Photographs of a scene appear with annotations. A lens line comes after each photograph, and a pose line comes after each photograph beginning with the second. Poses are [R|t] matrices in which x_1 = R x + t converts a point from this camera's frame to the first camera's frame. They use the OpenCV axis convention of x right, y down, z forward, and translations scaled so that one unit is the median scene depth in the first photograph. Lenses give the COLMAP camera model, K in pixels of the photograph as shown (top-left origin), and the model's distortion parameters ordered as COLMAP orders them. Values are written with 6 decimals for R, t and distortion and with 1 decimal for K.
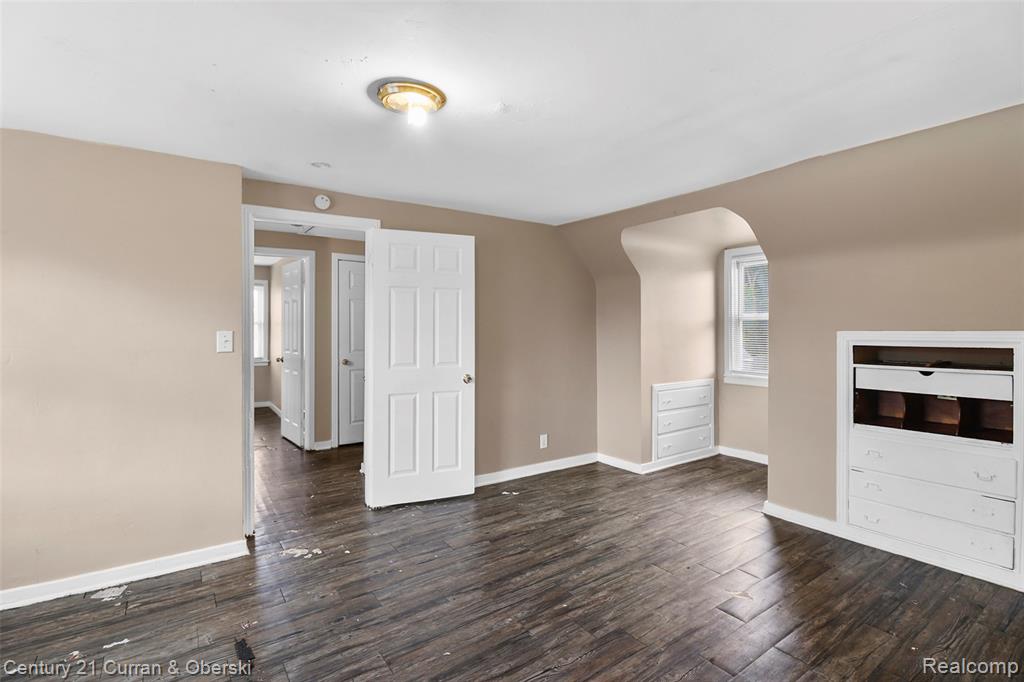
lens RADIAL K [[476.7, 0, 513.9], [0, 476.7, 323.3], [0, 0, 1]] dist [-0.003124, -0.000231]
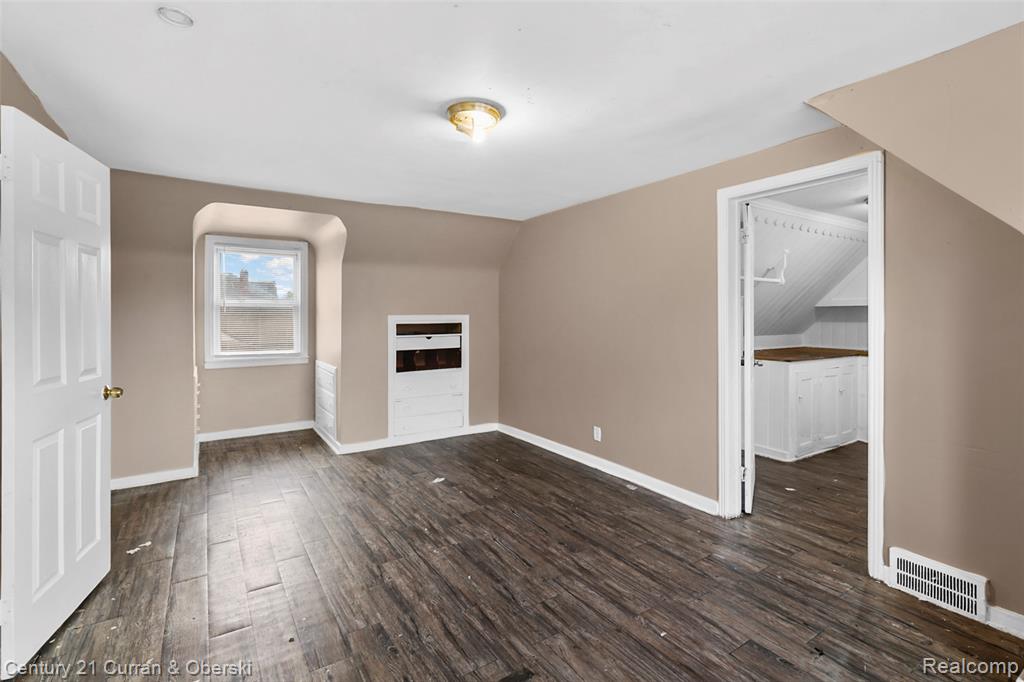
lens RADIAL K [[476.7, 0, 513.9], [0, 476.7, 323.3], [0, 0, 1]] dist [-0.003124, -0.000231]
pose [[0.069242, -0.024757, 0.997293, -0.878378], [-0.006931, 0.999656, 0.025297, 0.000912], [-0.997576, -0.008664, 0.069047, 0.515819]]
